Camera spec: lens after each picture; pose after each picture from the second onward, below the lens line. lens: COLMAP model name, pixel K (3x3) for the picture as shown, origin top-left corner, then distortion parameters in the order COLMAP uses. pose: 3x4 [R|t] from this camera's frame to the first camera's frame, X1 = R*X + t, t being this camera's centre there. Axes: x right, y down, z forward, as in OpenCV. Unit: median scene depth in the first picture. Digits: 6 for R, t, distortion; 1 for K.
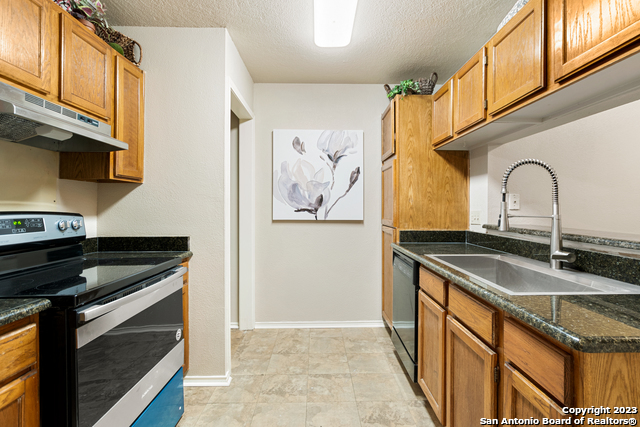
lens RADIAL K [[298.0, 0, 325.0], [0, 298.0, 205.7], [0, 0, 1]] dist [-0.004246, -0.000264]
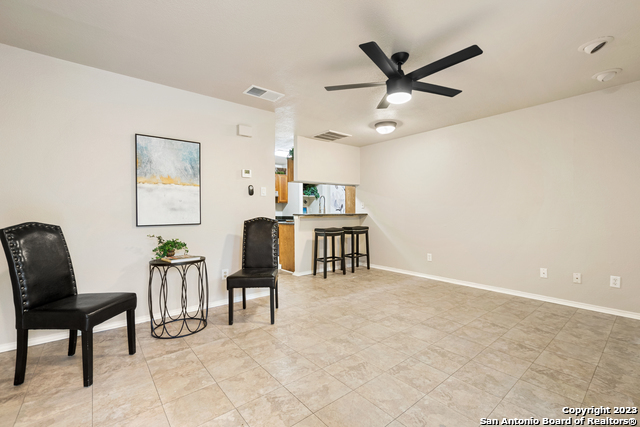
lens RADIAL K [[280.8, 0, 325.5], [0, 280.8, 212.7], [0, 0, 1]] dist [-0.003944, -0.000105]
pose [[0.625145, -0.002053, -0.780506, 2.755774], [0.003864, 0.999992, 0.000465, 0.057742], [0.780499, -0.003307, 0.625148, -1.005362]]
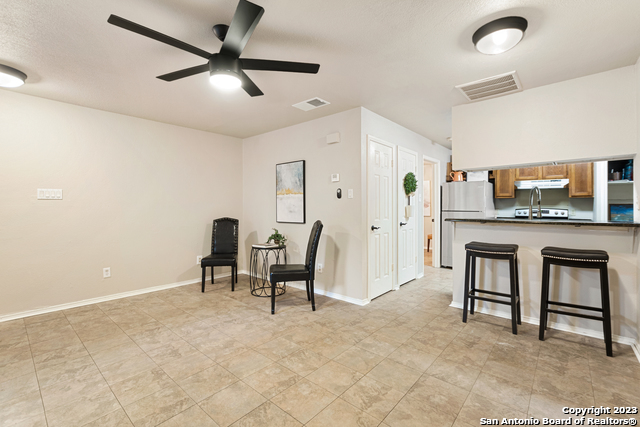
lens RADIAL K [[283.7, 0, 322.5], [0, 283.7, 206.5], [0, 0, 1]] dist [-0.004877, -0.000033]
pose [[-0.673818, -0.001796, -0.738895, 2.505734], [0.000590, 0.999995, -0.002968, 0.004836], [0.738897, -0.002436, -0.673814, 0.930901]]
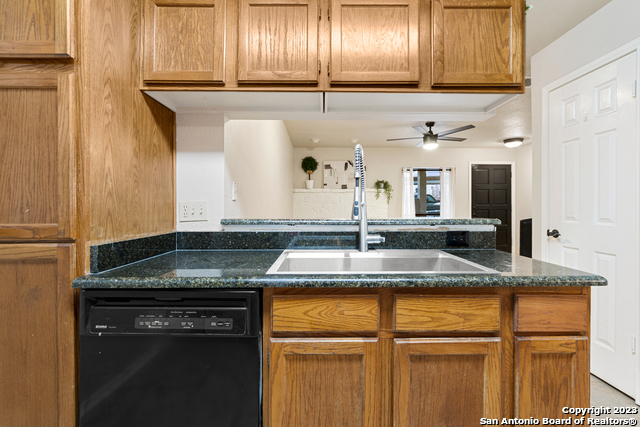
lens RADIAL K [[283.7, 0, 322.5], [0, 283.7, 206.5], [0, 0, 1]] dist [-0.004877, -0.000033]
pose [[0.007295, 0.000097, 0.999973, -0.195137], [-0.000967, 1.000000, -0.000090, 0.033641], [-0.999973, -0.000967, 0.007295, 0.836942]]
